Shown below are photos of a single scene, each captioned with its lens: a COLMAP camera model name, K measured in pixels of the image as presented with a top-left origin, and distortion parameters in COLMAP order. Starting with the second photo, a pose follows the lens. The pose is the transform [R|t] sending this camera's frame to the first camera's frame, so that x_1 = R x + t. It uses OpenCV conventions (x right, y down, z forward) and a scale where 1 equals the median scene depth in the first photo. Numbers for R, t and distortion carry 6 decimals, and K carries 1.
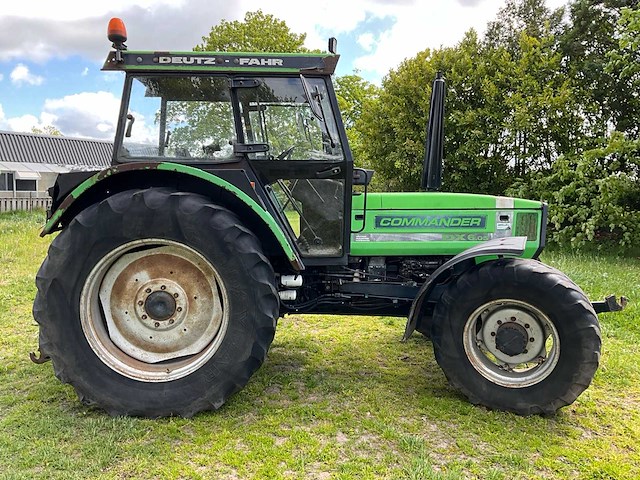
lens RADIAL K [[524.2, 0, 318.9], [0, 524.2, 238.7], [0, 0, 1]] dist [0.098300, -0.184865]
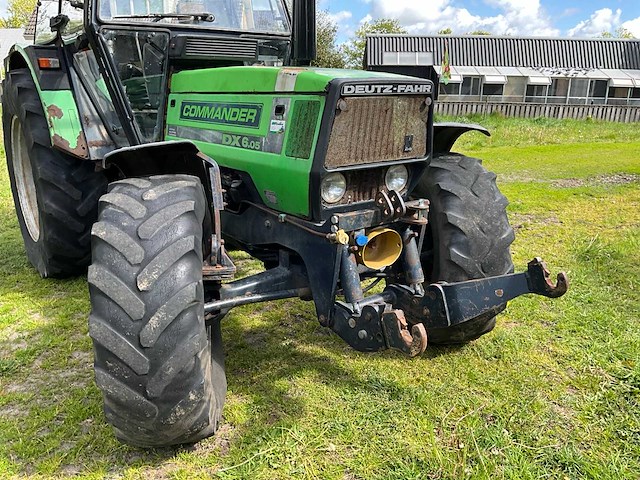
lens RADIAL K [[524.2, 0, 318.9], [0, 524.2, 238.7], [0, 0, 1]] dist [0.098300, -0.184865]
pose [[0.549666, 0.220594, -0.805733, 0.896304], [-0.085022, 0.974270, 0.208734, -0.029451], [0.831047, -0.046229, 0.554278, 0.788806]]
